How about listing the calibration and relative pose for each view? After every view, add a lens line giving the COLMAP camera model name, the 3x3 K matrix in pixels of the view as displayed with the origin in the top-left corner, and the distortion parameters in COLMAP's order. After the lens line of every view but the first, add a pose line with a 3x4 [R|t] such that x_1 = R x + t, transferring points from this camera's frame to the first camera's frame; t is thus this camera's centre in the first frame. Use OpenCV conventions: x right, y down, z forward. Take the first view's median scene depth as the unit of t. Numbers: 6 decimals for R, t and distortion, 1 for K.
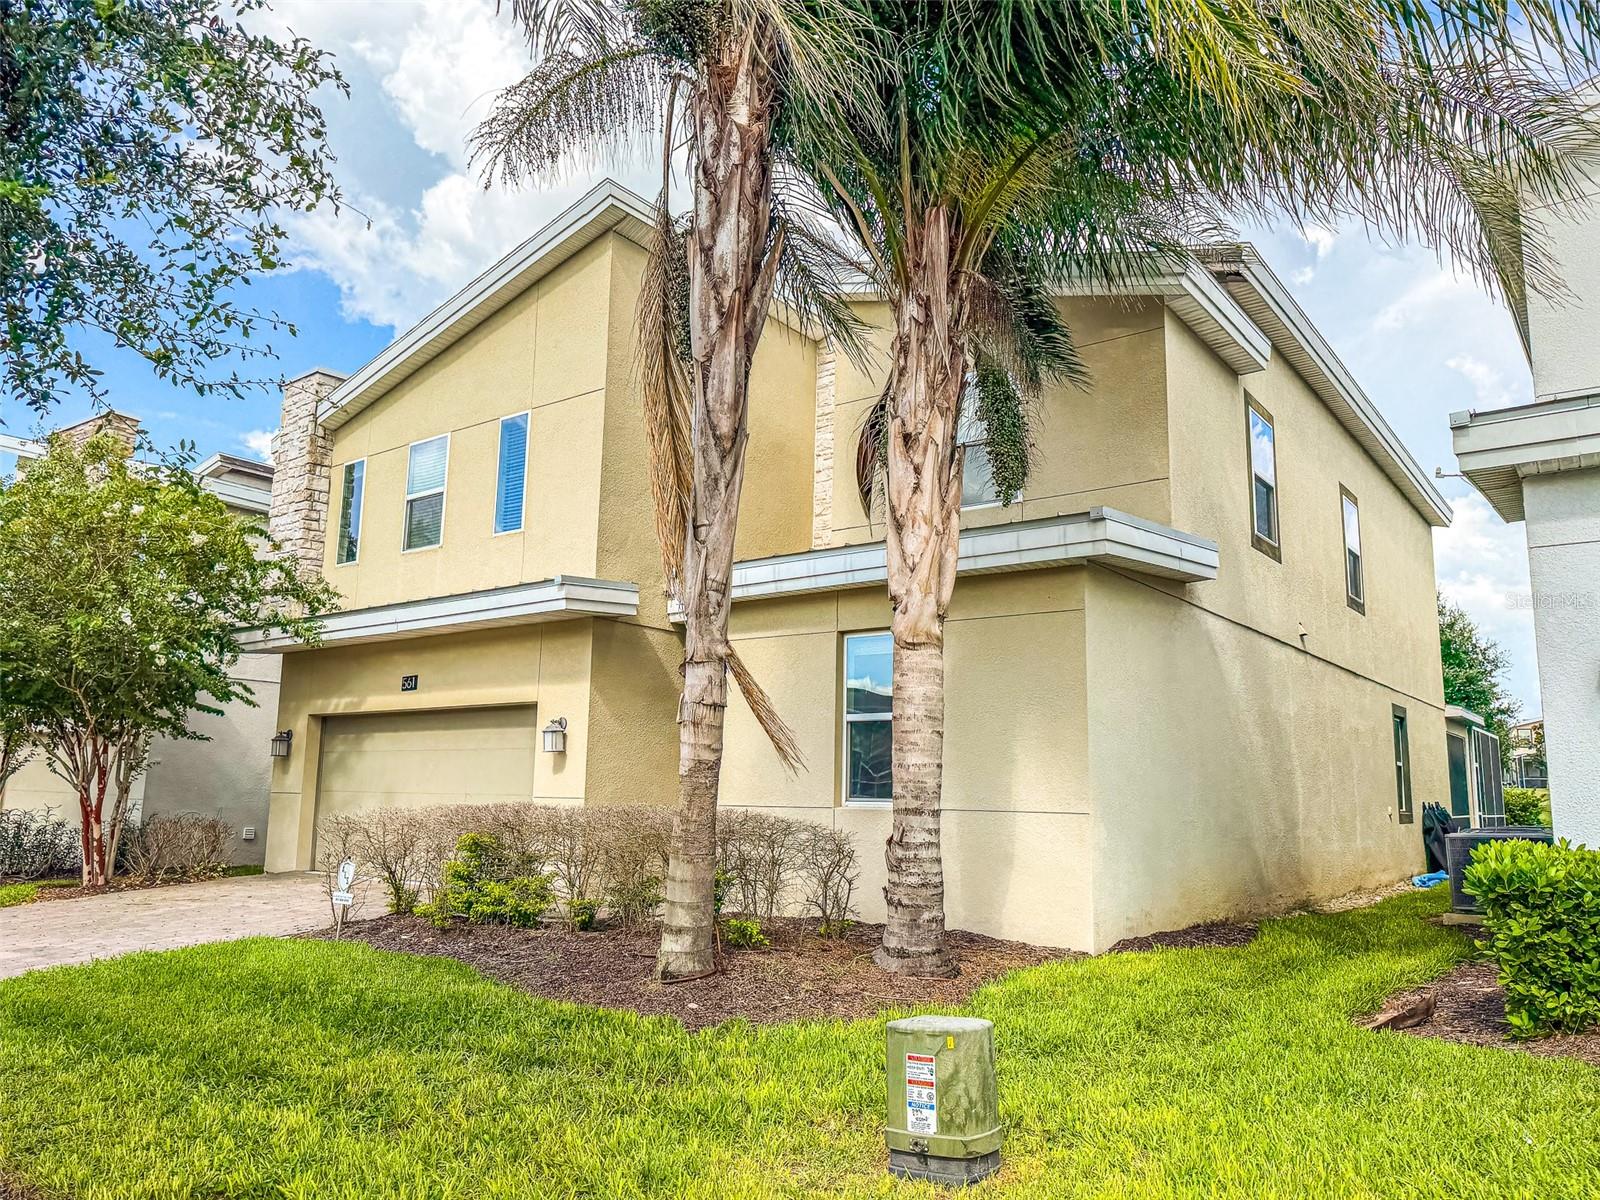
lens RADIAL K [[1149.7, 0, 795.2], [0, 1149.7, 614.6], [0, 0, 1]] dist [-0.006543, -0.000348]
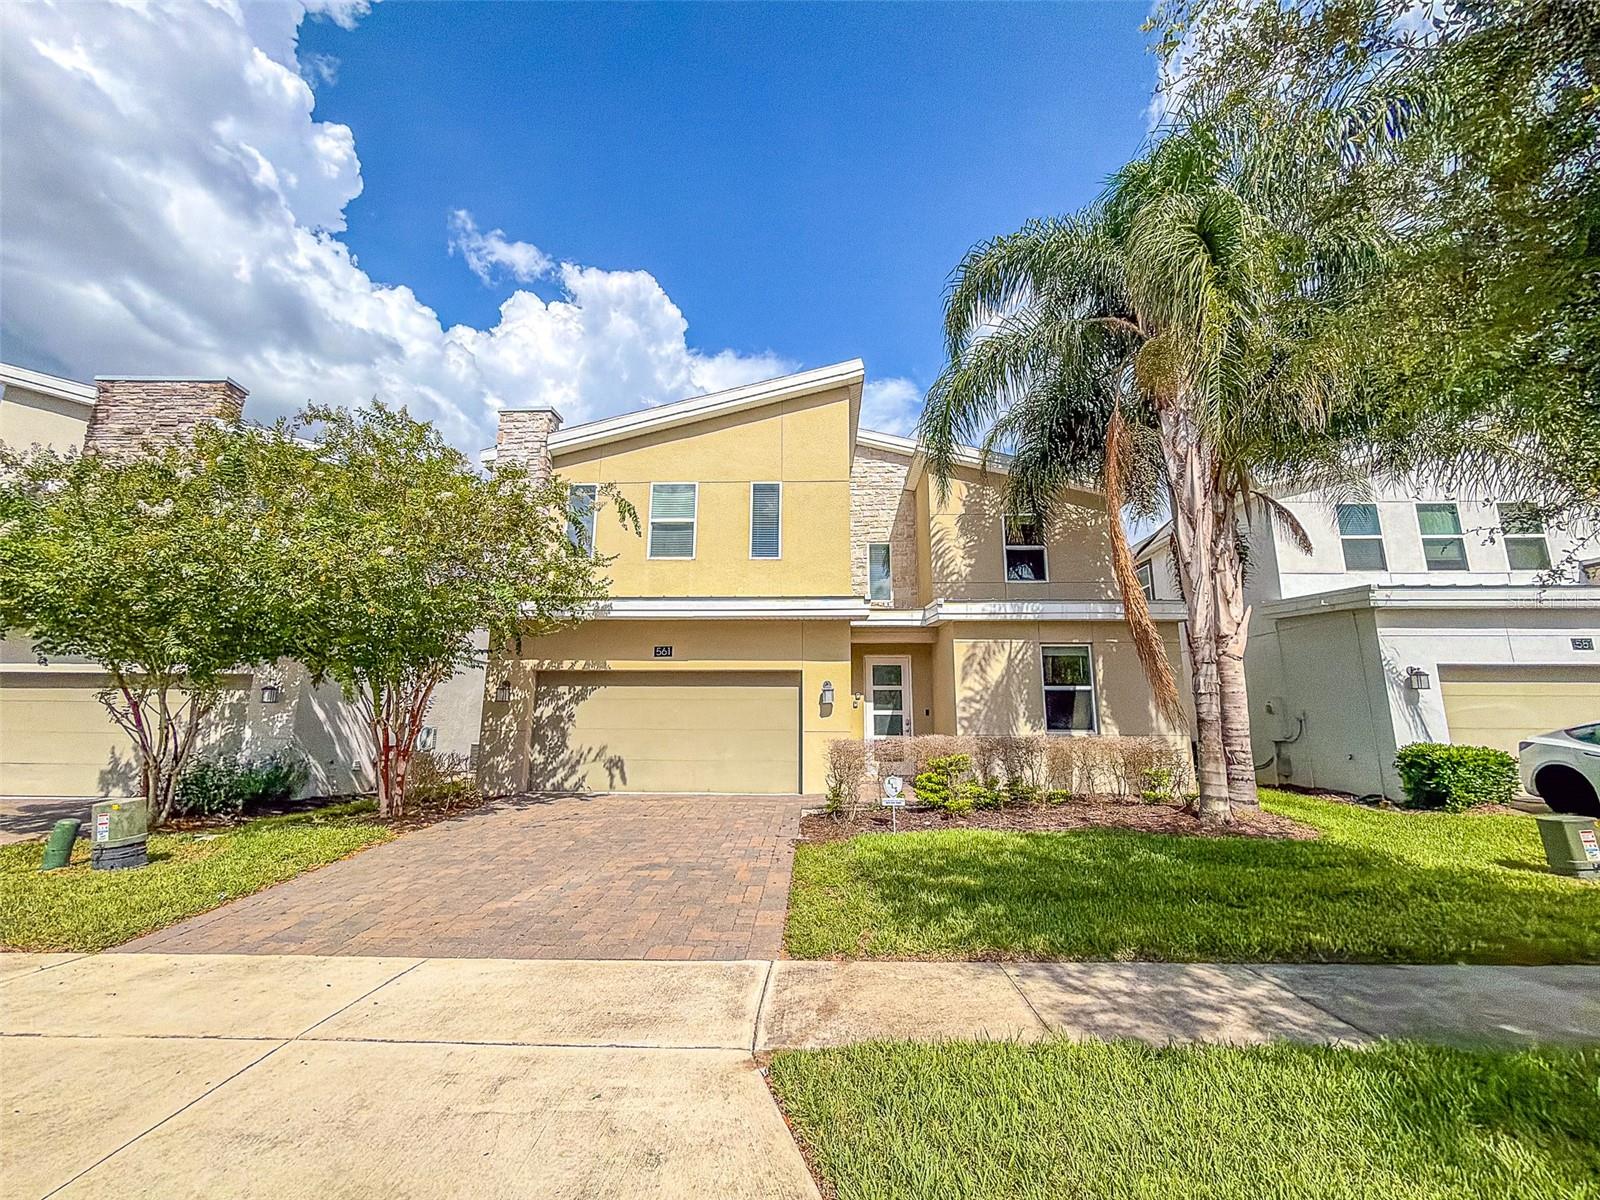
lens RADIAL K [[645.5, 0, 803.0], [0, 645.5, 601.6], [0, 0, 1]] dist [-0.002599, 0.000234]
pose [[0.817306, 0.093278, 0.568604, -0.688553], [-0.080354, 0.995618, -0.047827, 0.023137], [-0.570574, -0.006600, 0.821220, 0.263117]]
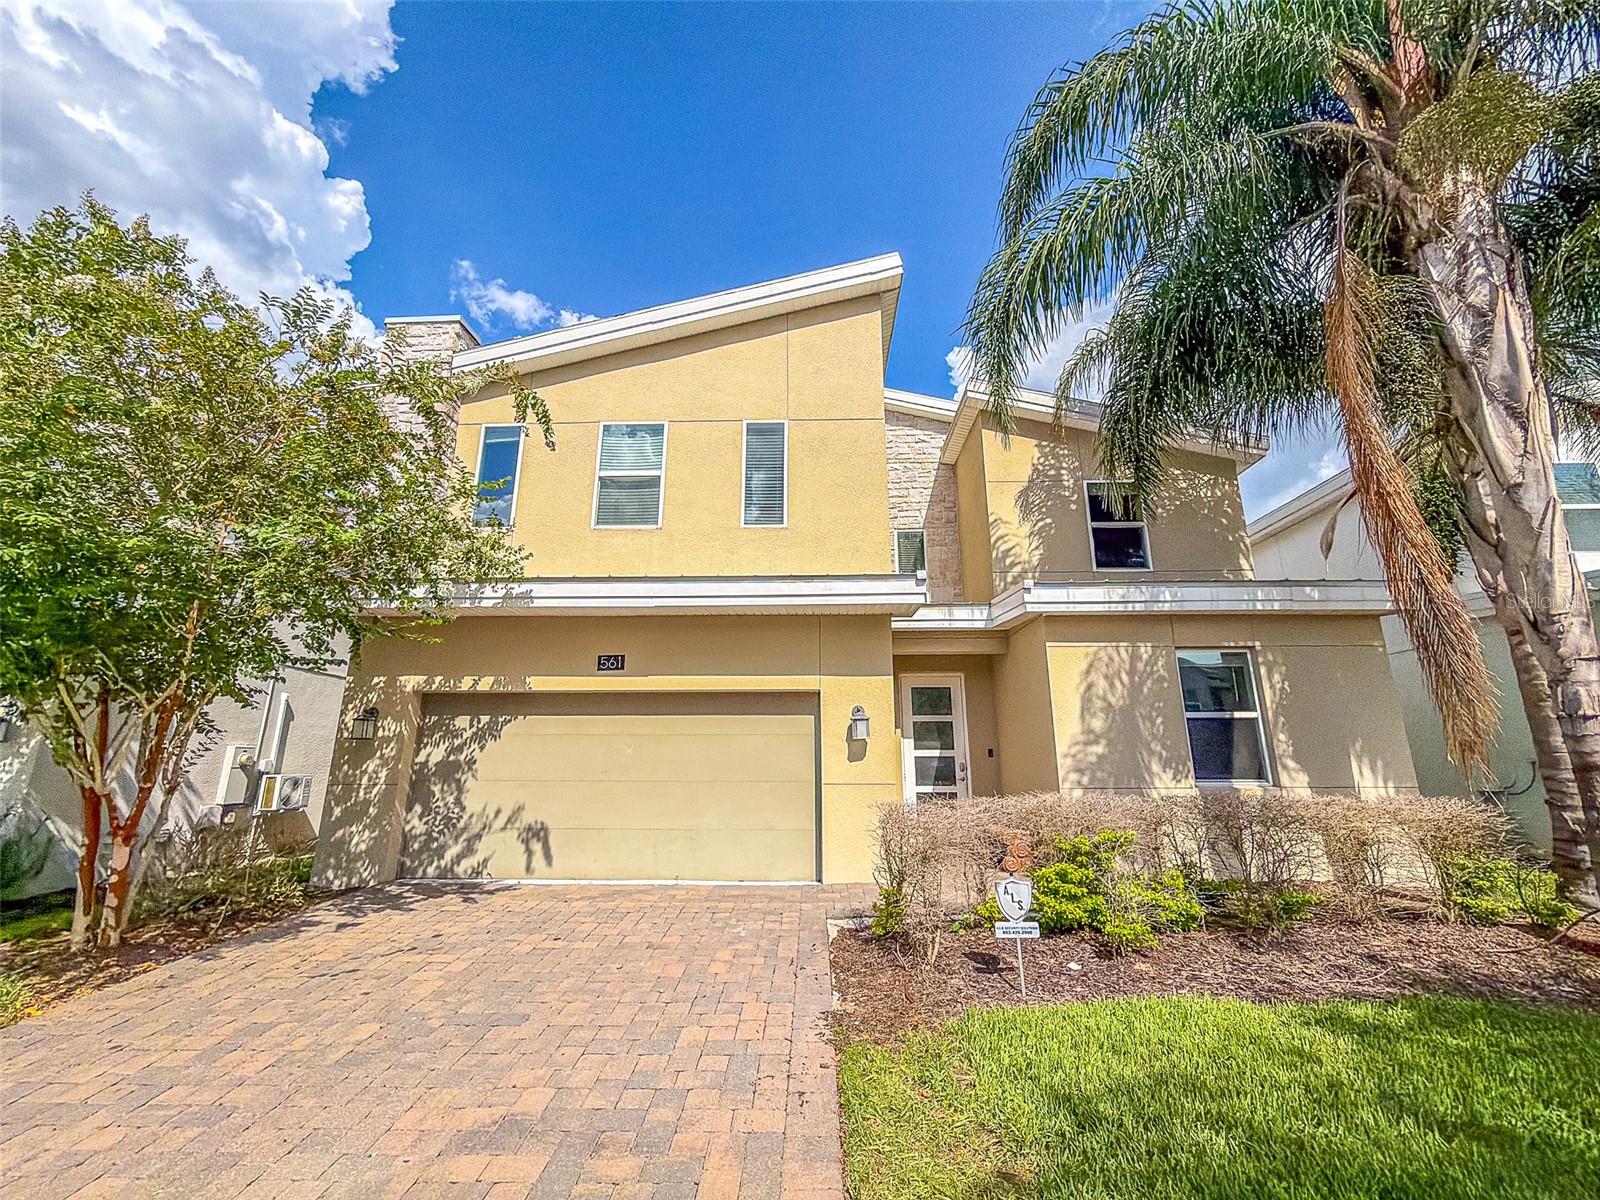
lens RADIAL K [[645.5, 0, 804.1], [0, 645.5, 600.3], [0, 0, 1]] dist [-0.002599, 0.000234]
pose [[0.810319, 0.126314, 0.572214, -0.545574], [-0.077404, 0.991007, -0.109147, 0.056648], [-0.580855, 0.044152, 0.812809, 0.500764]]
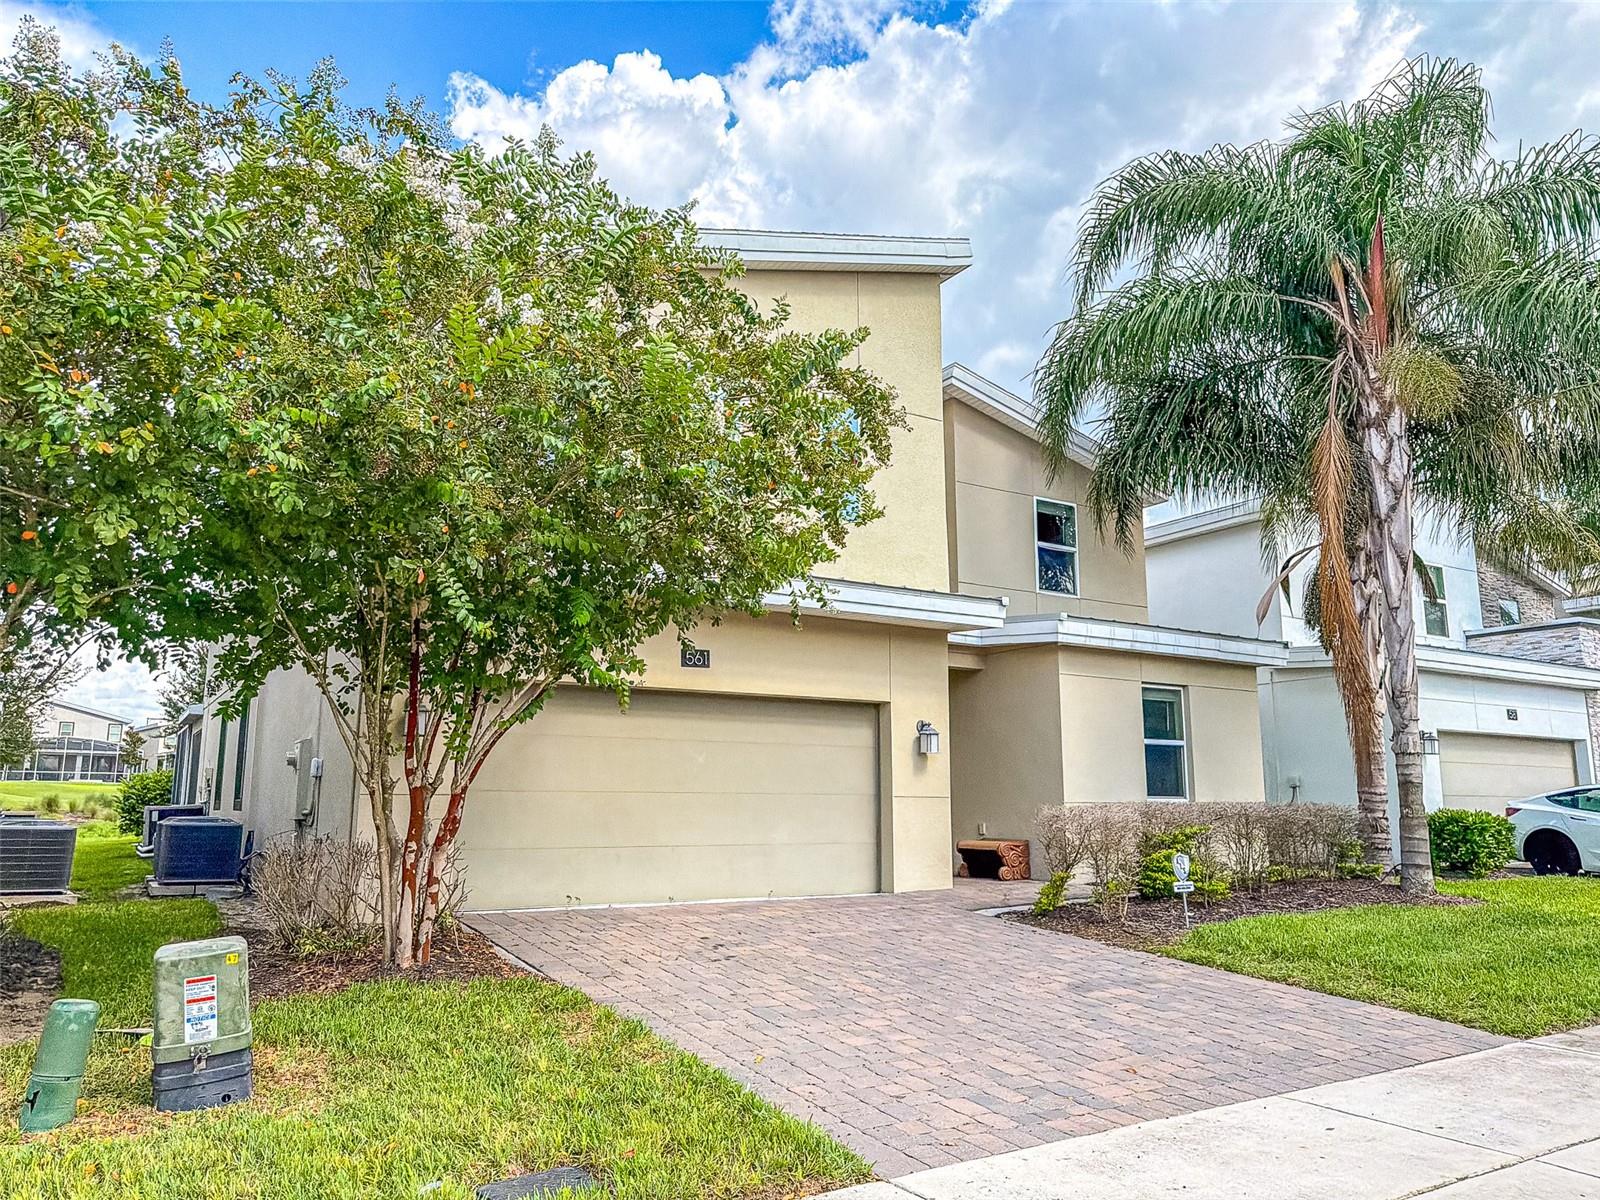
lens RADIAL K [[1149.7, 0, 792.9], [0, 1149.7, 591.3], [0, 0, 1]] dist [-0.006543, -0.000348]
pose [[0.345596, 0.152233, 0.925953, -1.126596], [-0.148274, 0.983216, -0.106307, 0.093862], [-0.926595, -0.100556, 0.362367, 0.679936]]
